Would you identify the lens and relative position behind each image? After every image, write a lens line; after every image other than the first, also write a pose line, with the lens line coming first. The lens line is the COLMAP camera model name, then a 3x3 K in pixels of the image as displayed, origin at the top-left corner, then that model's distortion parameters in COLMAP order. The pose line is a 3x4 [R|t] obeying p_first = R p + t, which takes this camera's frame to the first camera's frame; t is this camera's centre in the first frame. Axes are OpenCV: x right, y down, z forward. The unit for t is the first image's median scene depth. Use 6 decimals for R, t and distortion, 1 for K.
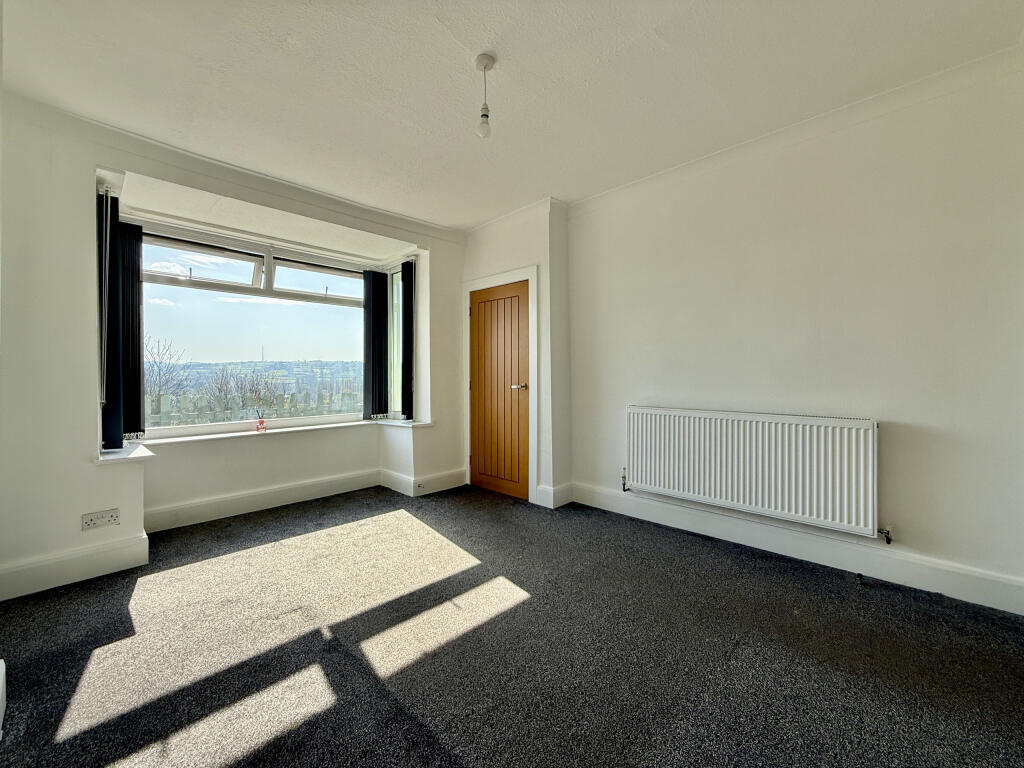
lens RADIAL K [[421.3, 0, 512.0], [0, 421.3, 384.0], [0, 0, 1]] dist [-0.001188, -0.000159]
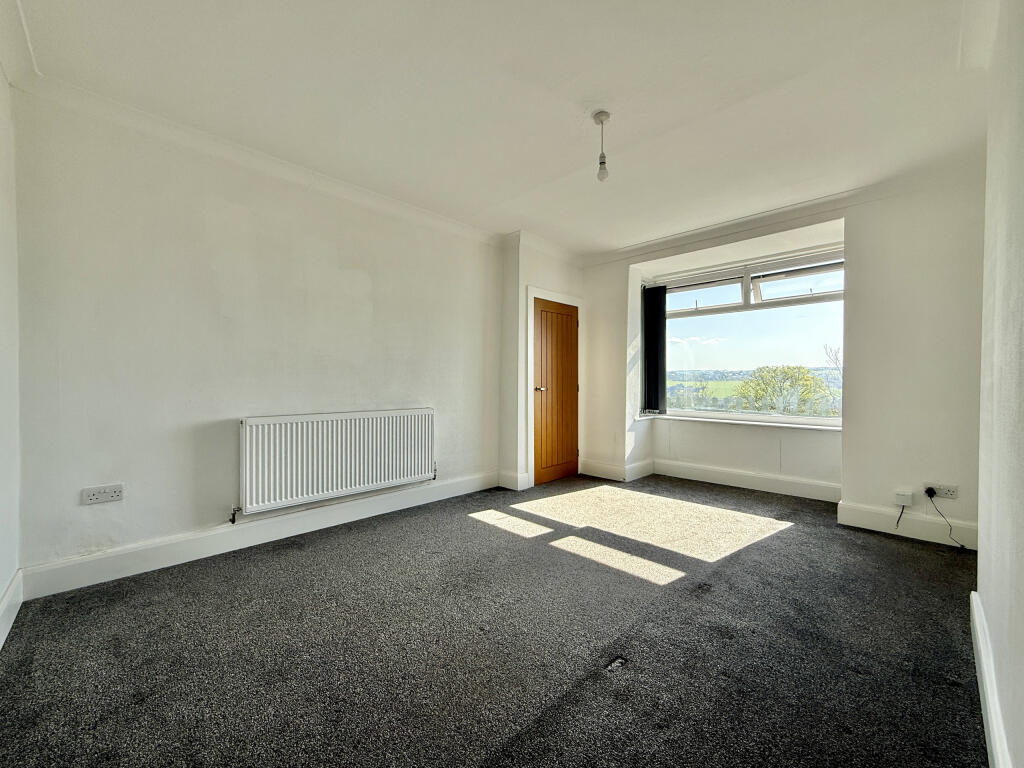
lens RADIAL K [[421.3, 0, 512.0], [0, 421.3, 384.0], [0, 0, 1]] dist [-0.001188, -0.000159]
pose [[-0.000761, 0.016093, -0.999870, 0.731329], [-0.016040, 0.999742, 0.016103, -0.010294], [0.999871, 0.016050, -0.000503, 0.407200]]
